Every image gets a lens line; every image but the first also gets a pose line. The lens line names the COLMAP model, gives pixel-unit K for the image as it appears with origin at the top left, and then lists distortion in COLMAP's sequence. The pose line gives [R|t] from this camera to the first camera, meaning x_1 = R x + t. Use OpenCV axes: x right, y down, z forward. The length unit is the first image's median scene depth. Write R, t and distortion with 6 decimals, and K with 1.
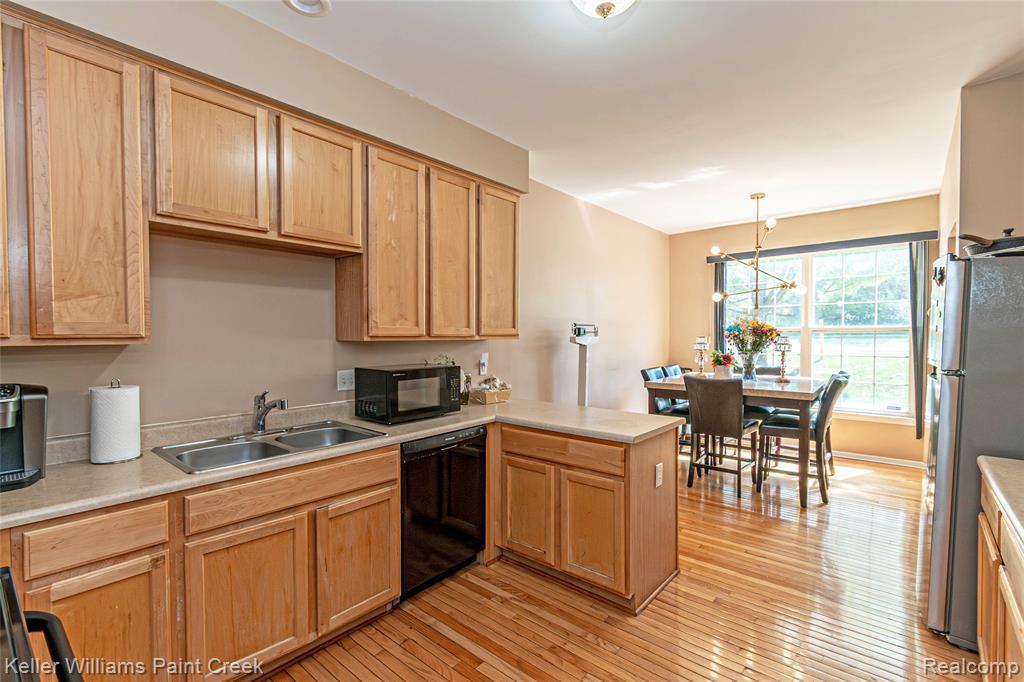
lens RADIAL K [[458.0, 0, 513.6], [0, 458.0, 344.7], [0, 0, 1]] dist [0.001282, -0.000438]
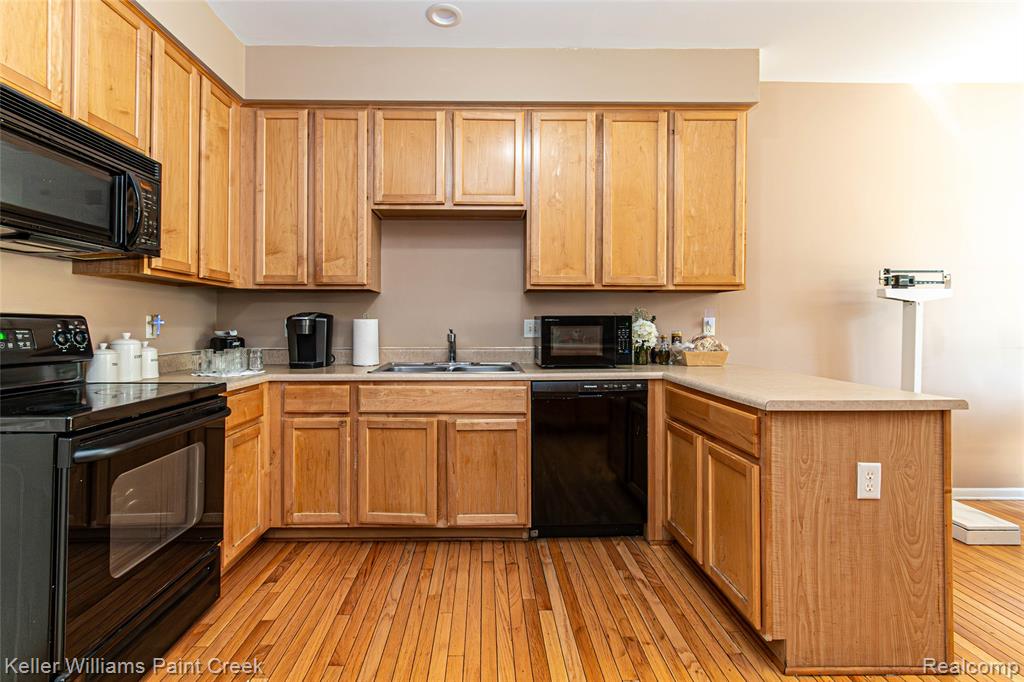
lens RADIAL K [[463.6, 0, 491.1], [0, 463.6, 319.4], [0, 0, 1]] dist [0.001004, 0.000263]
pose [[0.662431, -0.005295, -0.749105, 0.442427], [-0.017122, 0.999607, -0.022207, 0.089096], [0.748928, 0.027537, 0.662079, 0.198454]]
